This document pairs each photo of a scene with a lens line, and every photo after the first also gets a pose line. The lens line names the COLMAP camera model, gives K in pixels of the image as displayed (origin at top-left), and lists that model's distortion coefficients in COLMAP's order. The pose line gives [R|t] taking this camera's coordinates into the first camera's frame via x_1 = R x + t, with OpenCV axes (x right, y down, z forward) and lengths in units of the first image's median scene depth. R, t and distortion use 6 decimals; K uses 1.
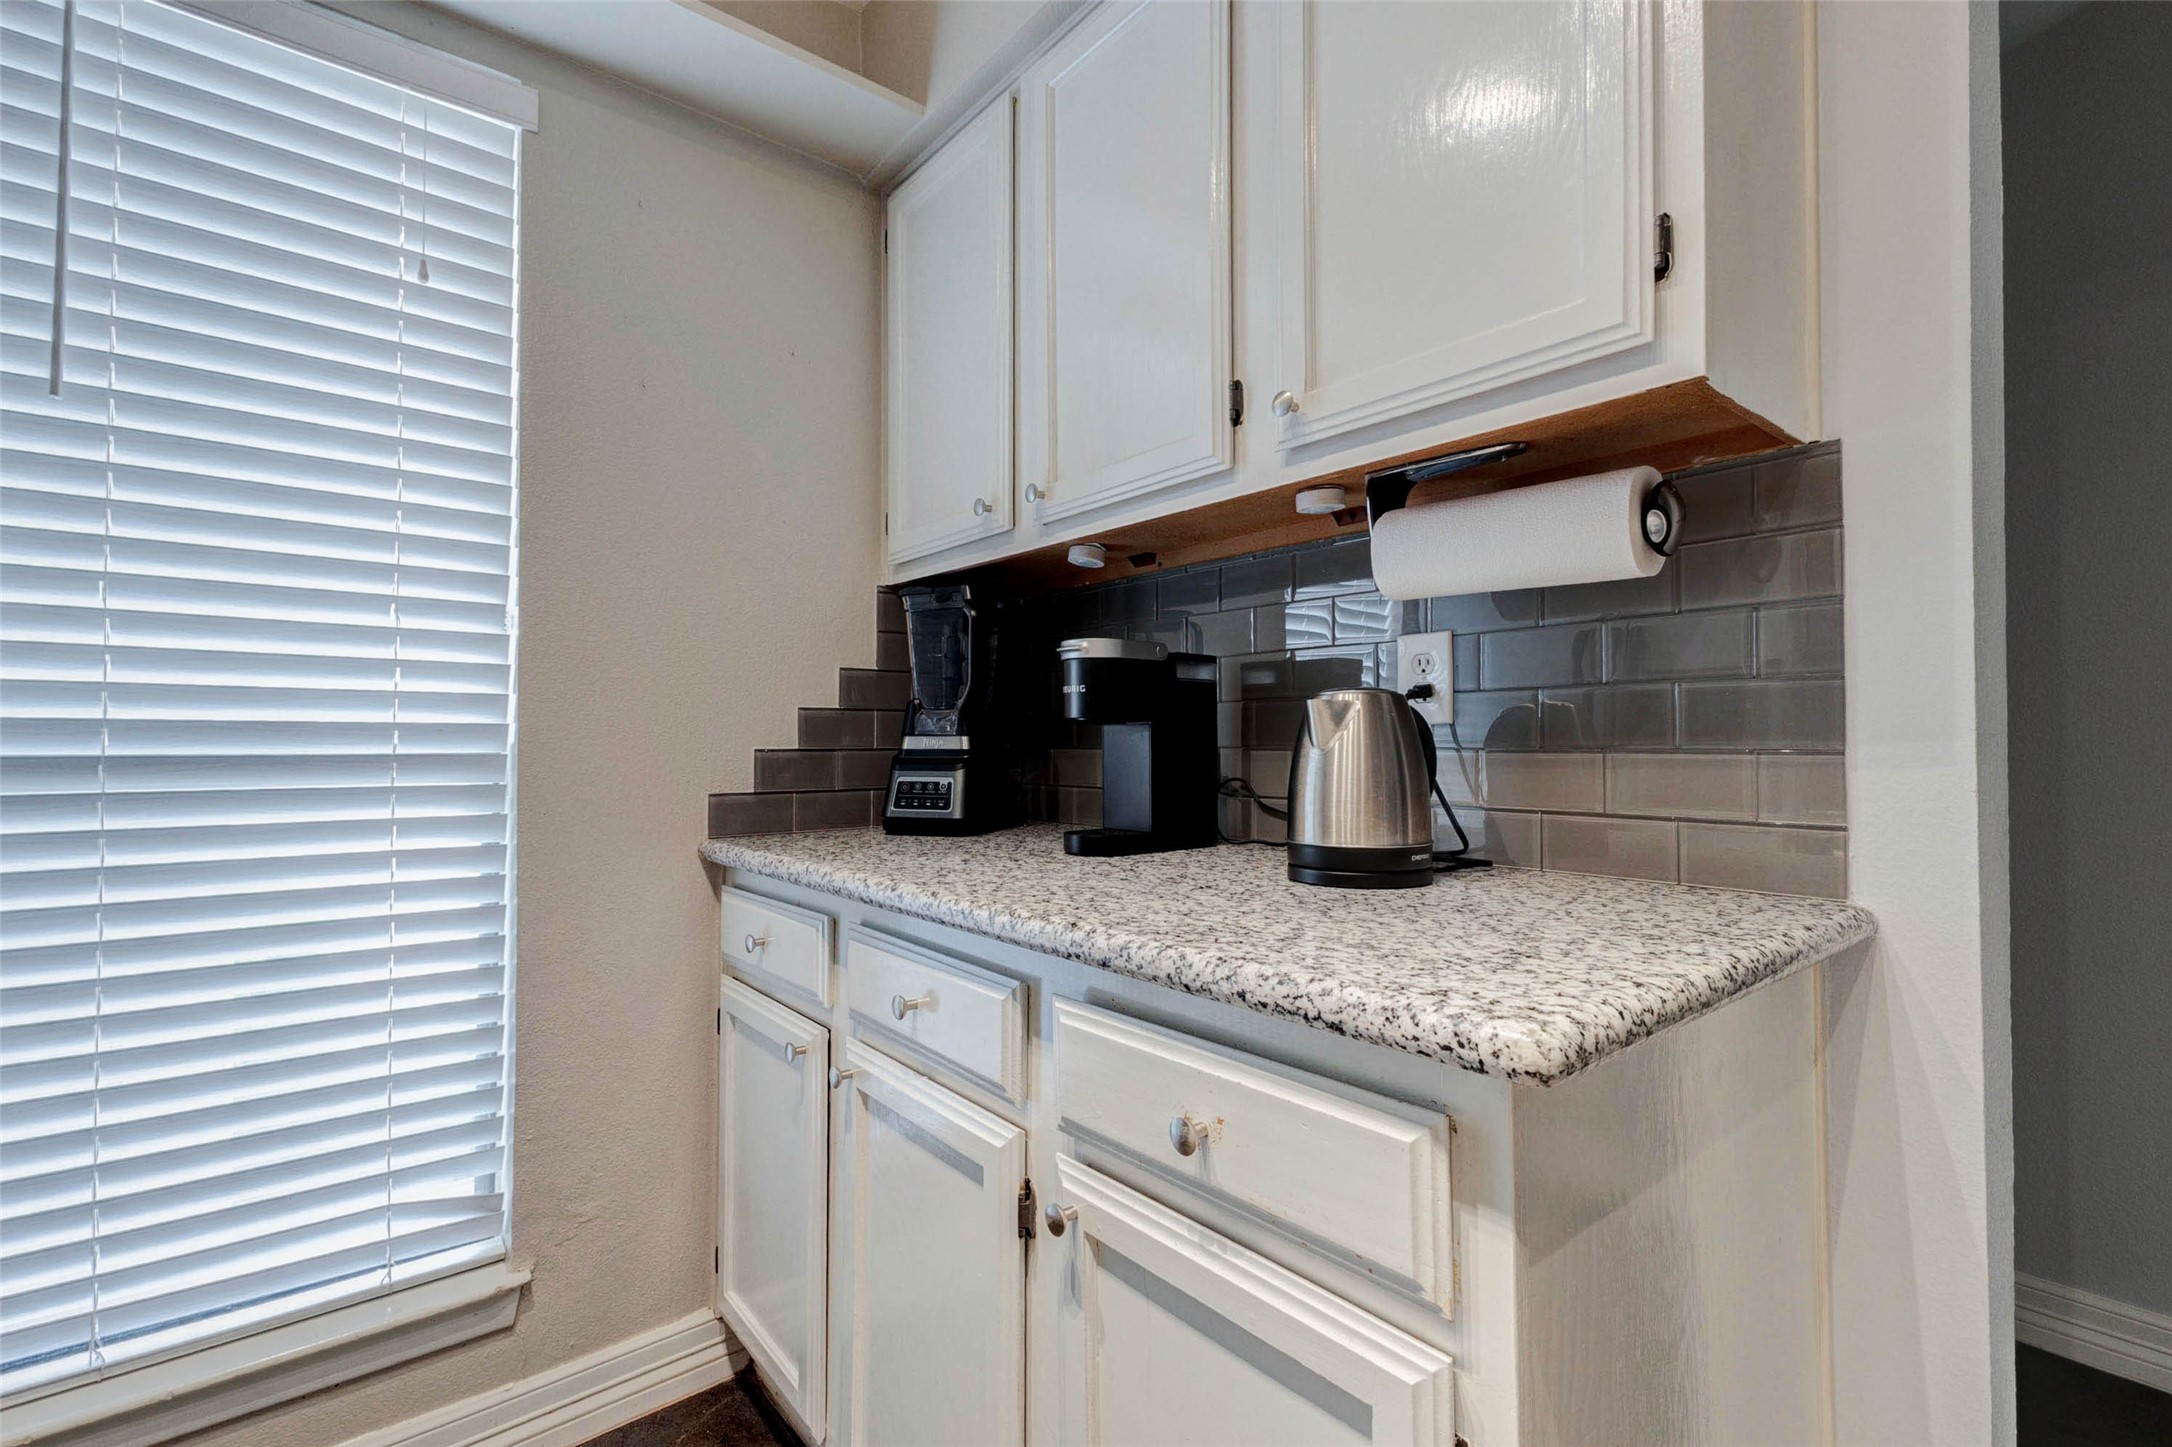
lens RADIAL K [[954.3, 0, 1086.0], [0, 954.3, 723.5], [0, 0, 1]] dist [0.017798, 0.004508]
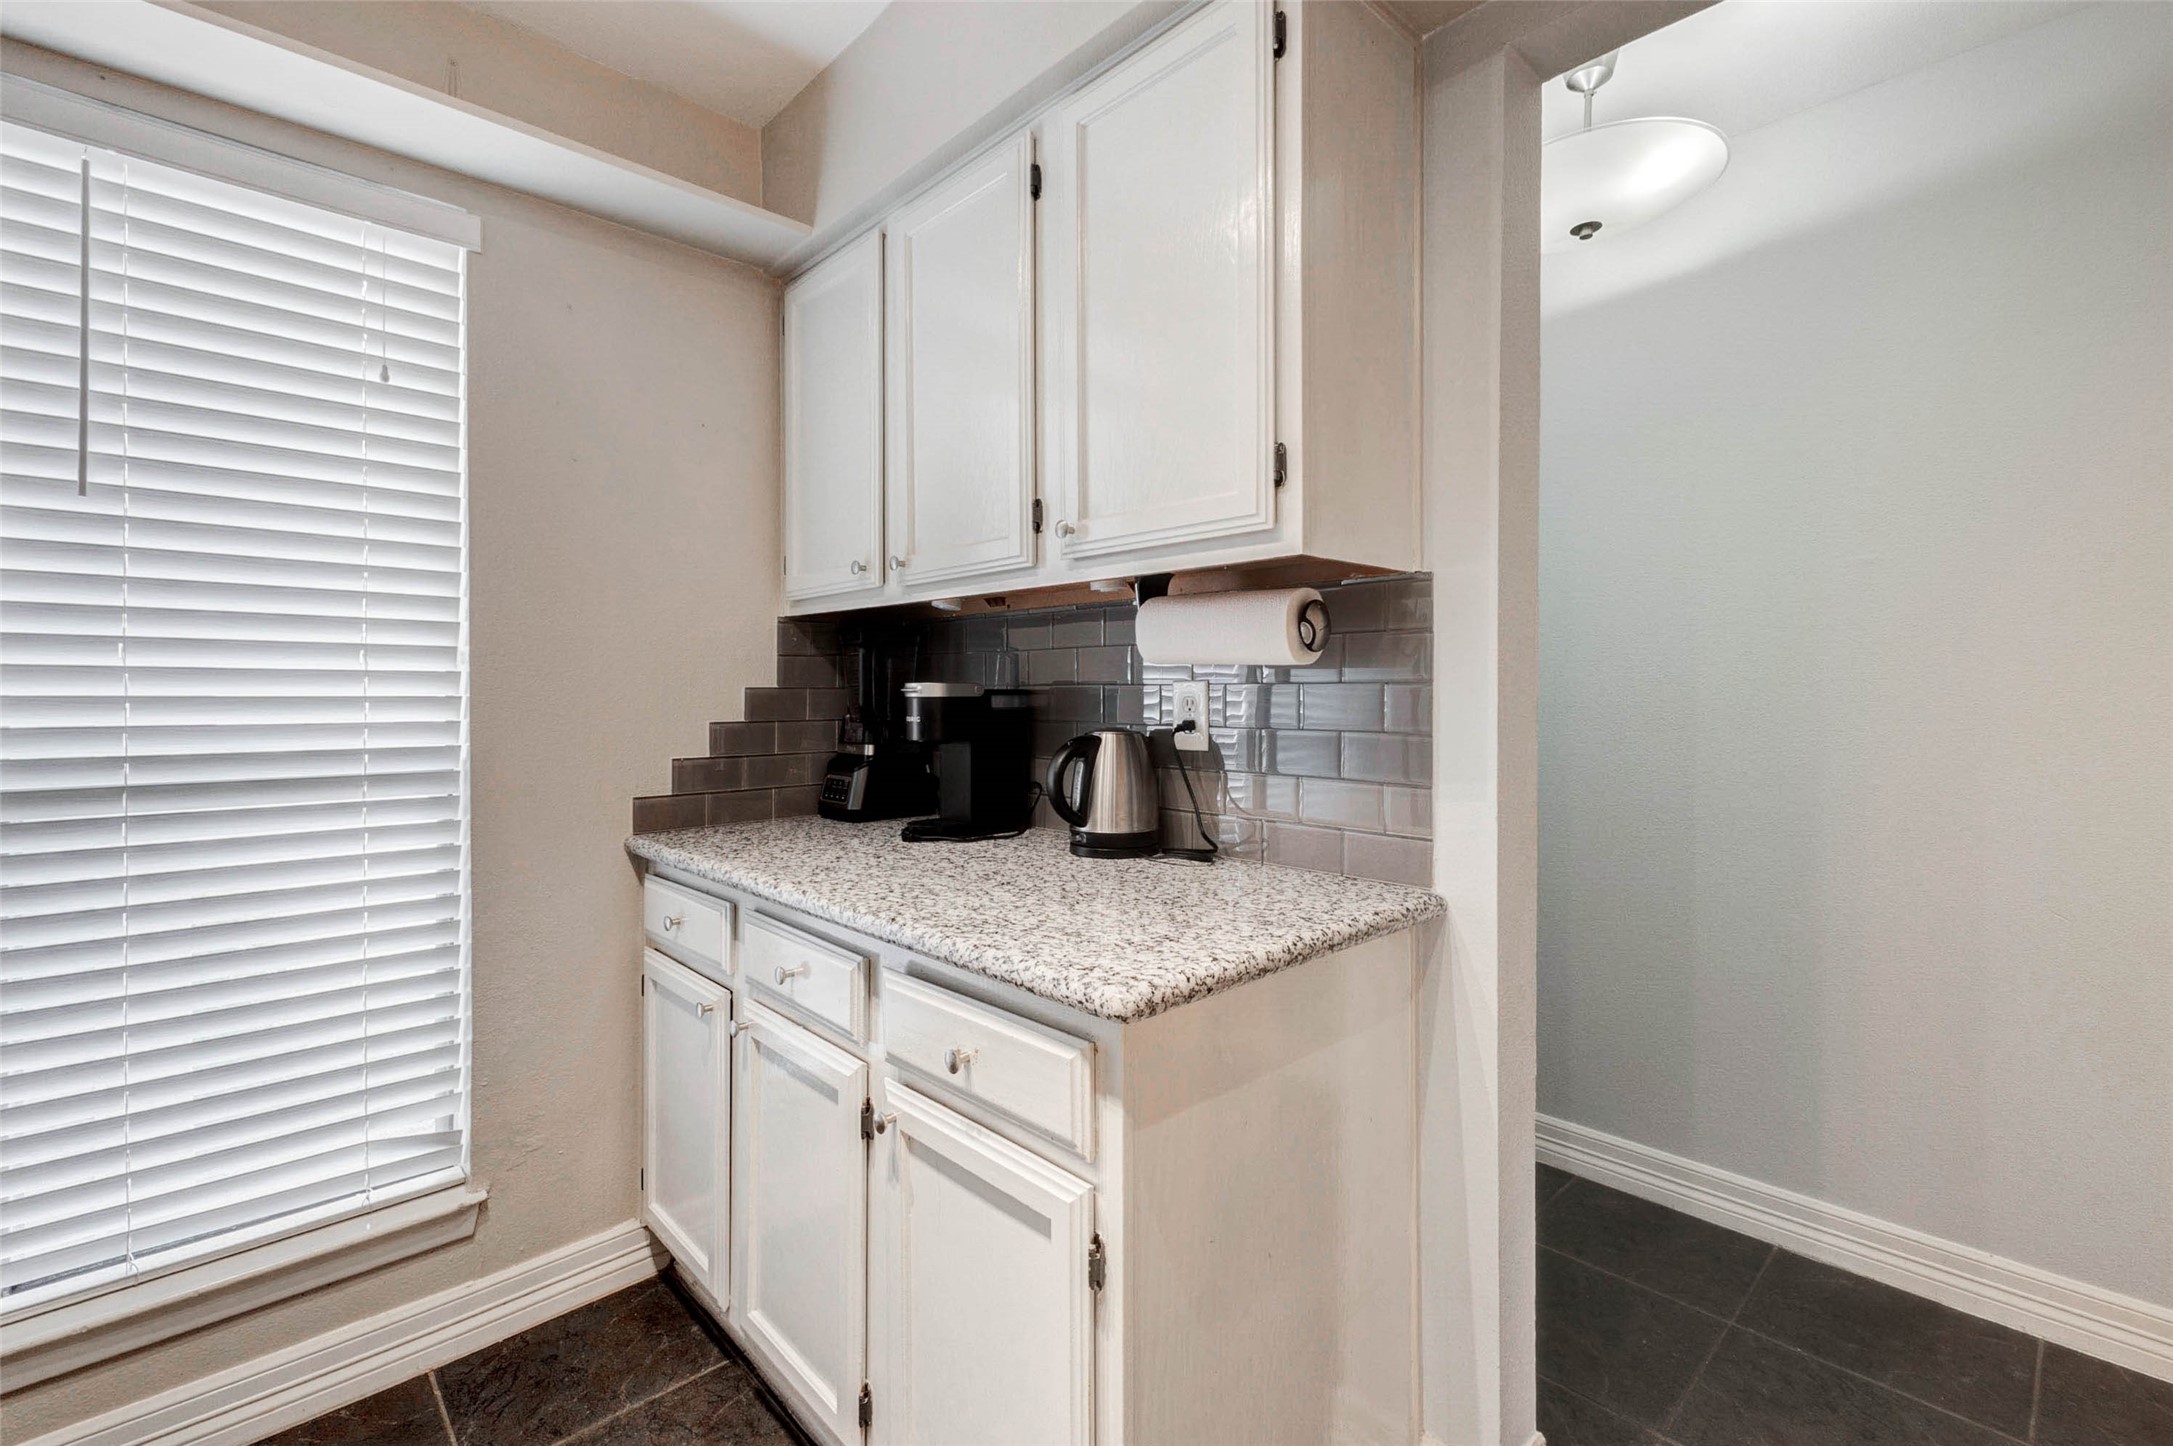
lens RADIAL K [[938.2, 0, 1074.8], [0, 938.2, 687.9], [0, 0, 1]] dist [0.024955, 0.000023]
pose [[0.998089, -0.003057, 0.061725, 0.116958], [0.002067, 0.999868, 0.016104, -0.108470], [-0.061766, -0.015946, 0.997963, -0.288605]]
